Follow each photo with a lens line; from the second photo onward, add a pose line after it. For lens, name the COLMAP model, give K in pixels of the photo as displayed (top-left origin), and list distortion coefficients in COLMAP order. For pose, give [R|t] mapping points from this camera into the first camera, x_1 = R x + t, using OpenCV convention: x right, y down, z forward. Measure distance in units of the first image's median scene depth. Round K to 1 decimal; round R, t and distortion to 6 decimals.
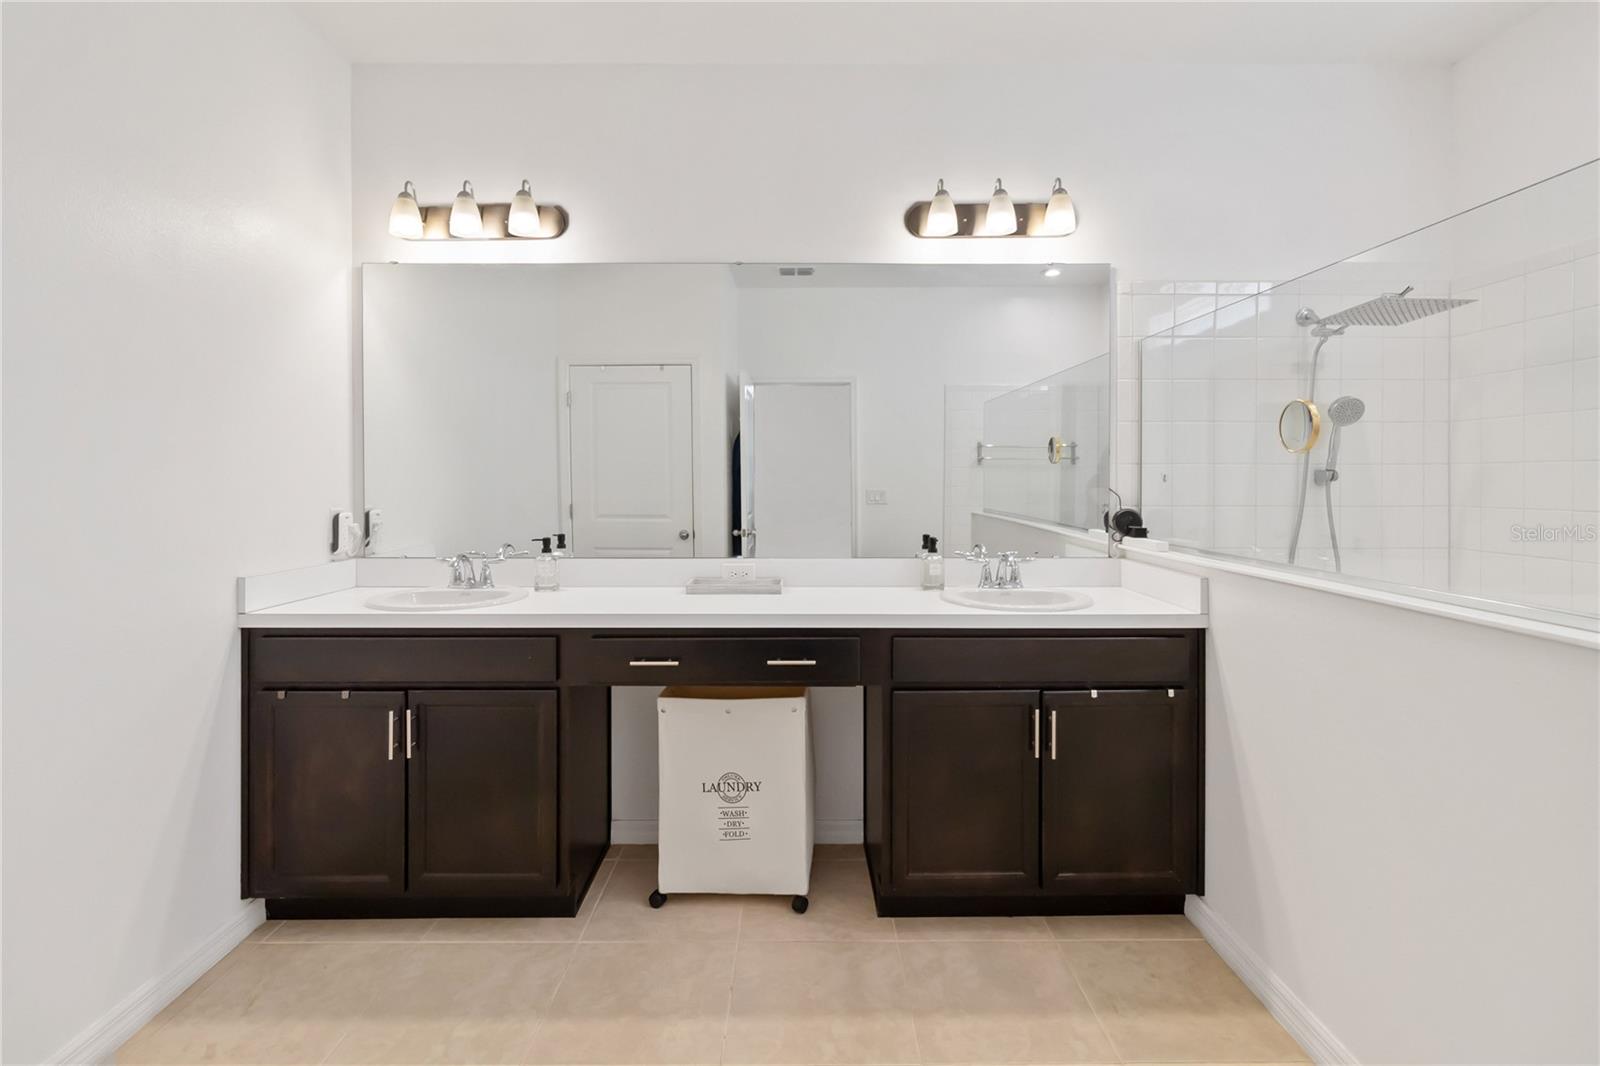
lens RADIAL K [[760.9, 0, 800.9], [0, 760.9, 488.0], [0, 0, 1]] dist [-0.001019, -0.000117]
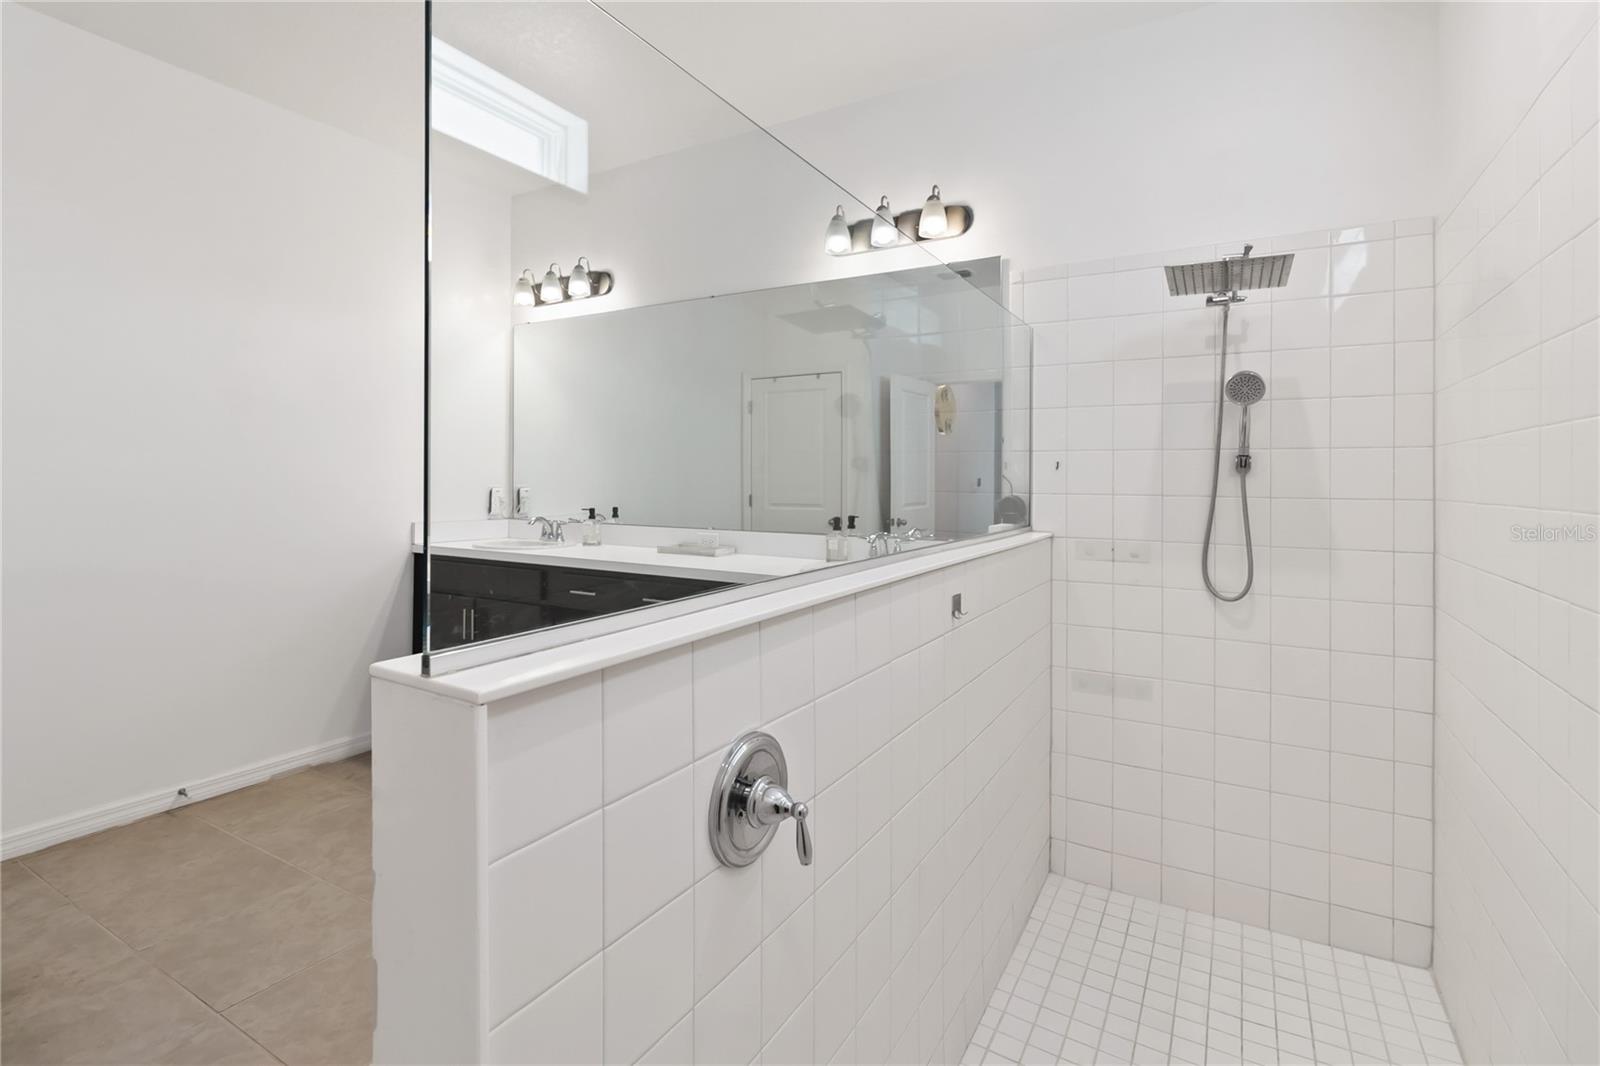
lens RADIAL K [[749.3, 0, 801.5], [0, 749.3, 496.5], [0, 0, 1]] dist [-0.002827, -0.000256]
pose [[0.857934, 0.018994, -0.513409, 0.695824], [-0.004510, 0.999556, 0.029442, -0.000073], [0.513741, -0.022944, 0.857639, -0.003432]]
